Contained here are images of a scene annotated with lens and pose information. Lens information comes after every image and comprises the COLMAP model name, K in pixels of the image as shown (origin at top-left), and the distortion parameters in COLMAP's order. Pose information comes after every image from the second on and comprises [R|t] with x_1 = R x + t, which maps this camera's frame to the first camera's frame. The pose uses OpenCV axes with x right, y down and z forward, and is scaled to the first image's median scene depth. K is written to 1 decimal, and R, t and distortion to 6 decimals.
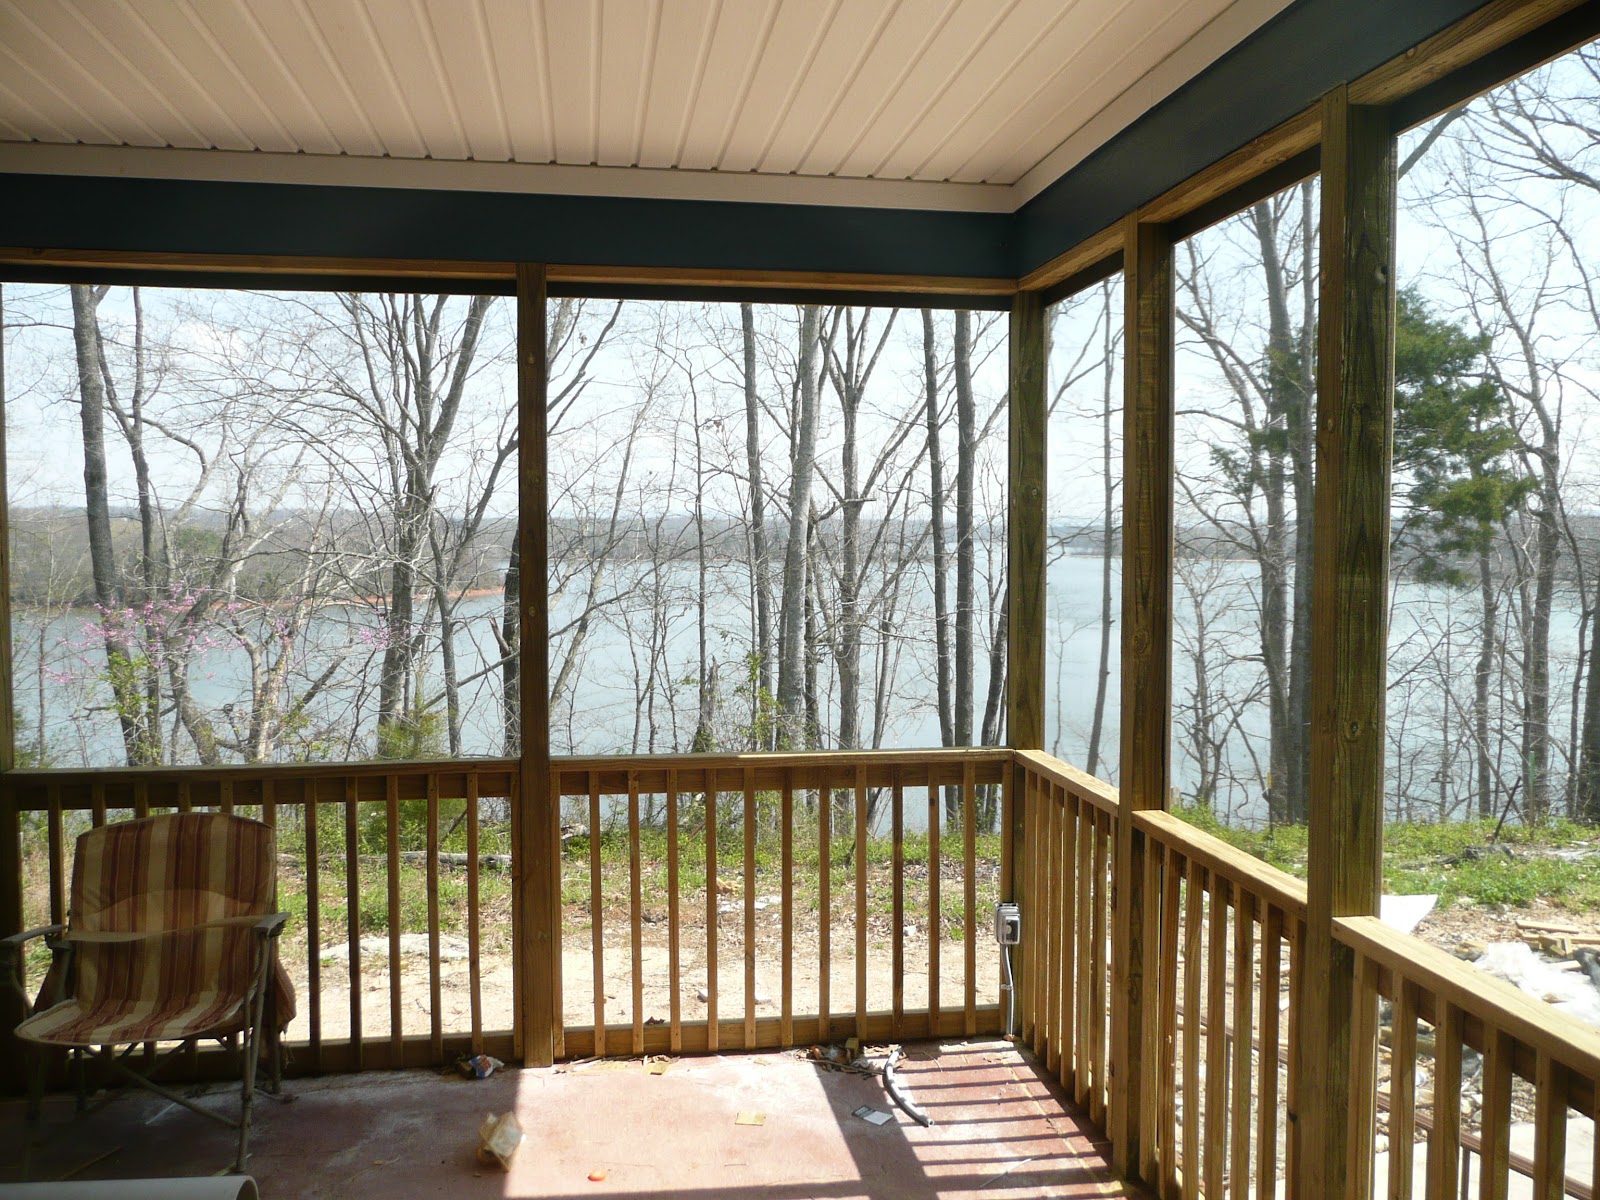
lens RADIAL K [[1320.7, 0, 796.6], [0, 1320.7, 576.6], [0, 0, 1]] dist [-0.001227, 0.003362]
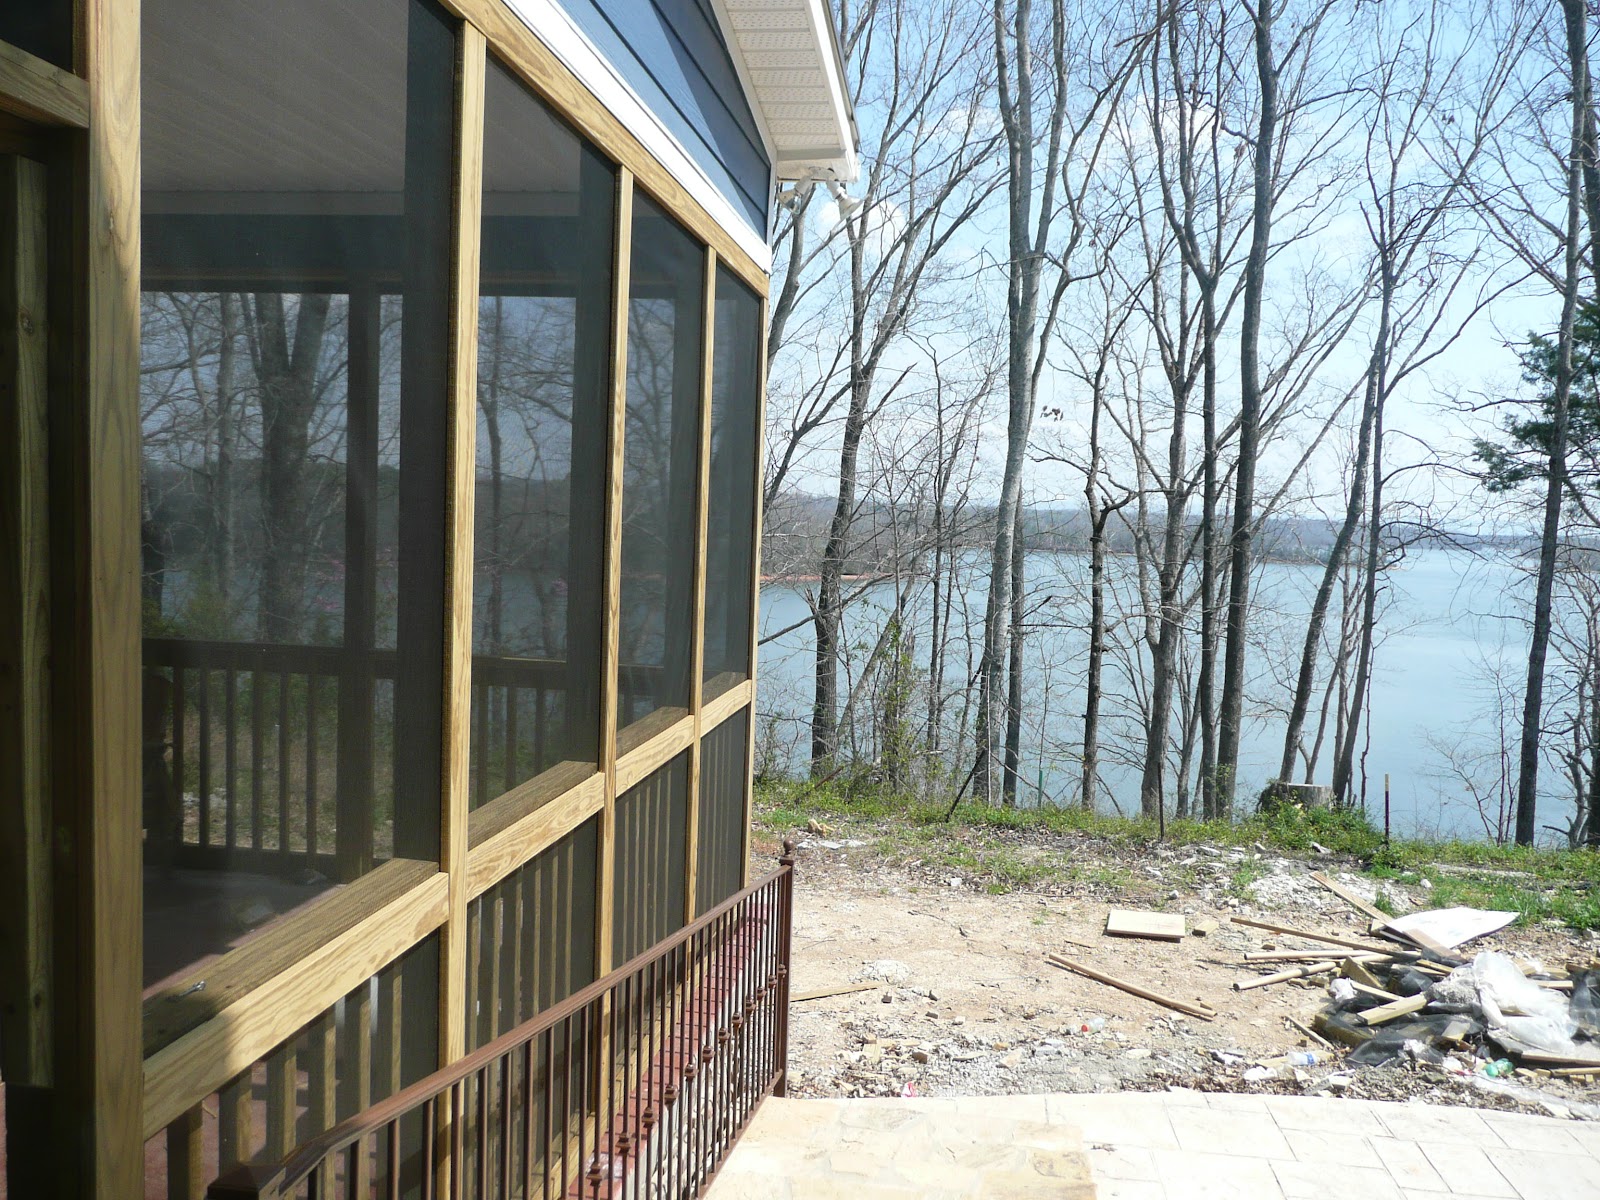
lens RADIAL K [[1317.6, 0, 806.6], [0, 1317.6, 592.6], [0, 0, 1]] dist [-0.025975, 0.045430]
pose [[0.955228, 0.054680, -0.290775, 0.254409], [-0.048518, 0.998420, 0.028363, 0.009493], [0.291867, -0.012985, 0.956371, -0.046074]]
